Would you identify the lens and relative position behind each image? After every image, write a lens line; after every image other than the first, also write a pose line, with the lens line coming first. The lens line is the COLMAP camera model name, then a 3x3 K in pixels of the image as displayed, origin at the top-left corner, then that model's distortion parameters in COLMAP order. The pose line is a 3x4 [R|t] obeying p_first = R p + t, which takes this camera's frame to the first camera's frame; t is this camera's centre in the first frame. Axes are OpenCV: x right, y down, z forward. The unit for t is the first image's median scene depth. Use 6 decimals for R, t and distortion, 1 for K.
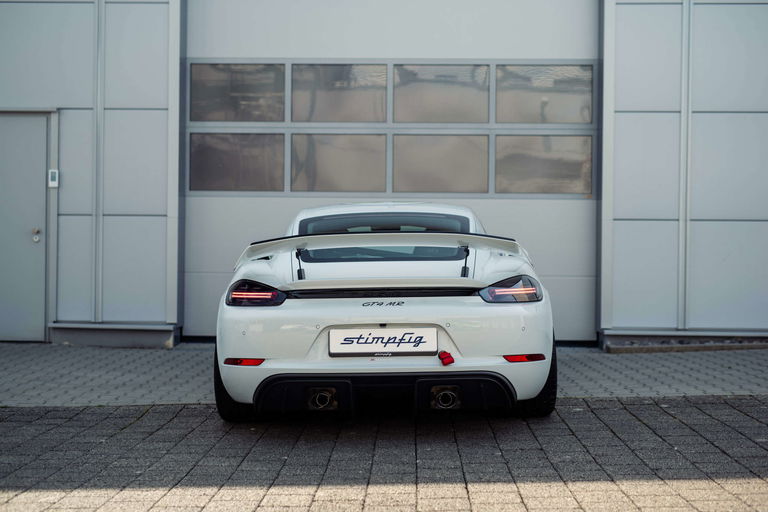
lens RADIAL K [[1080.7, 0, 384.0], [0, 1080.7, 256.0], [0, 0, 1]] dist [0.006364, 0.014417]
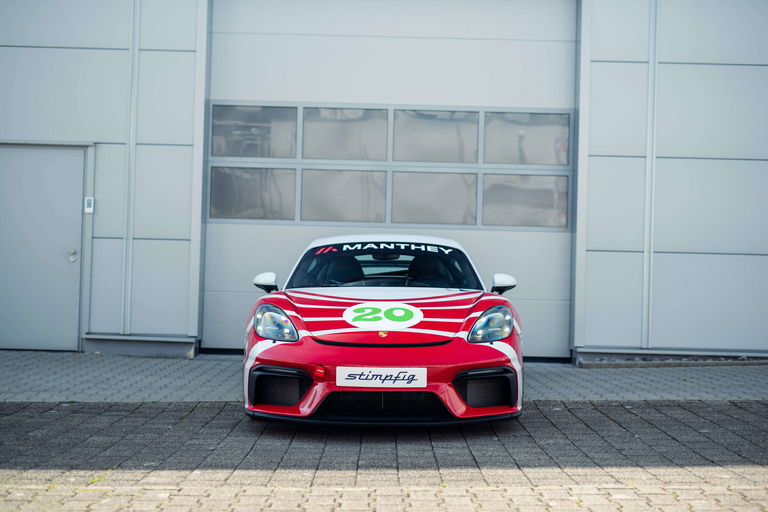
lens RADIAL K [[1080.7, 0, 384.0], [0, 1080.7, 256.0], [0, 0, 1]] dist [0.006364, 0.014417]
pose [[0.999471, 0.017000, 0.027718, -0.031477], [-0.016389, 0.999621, -0.022116, 0.000681], [-0.028084, 0.021650, 0.999371, -0.128059]]
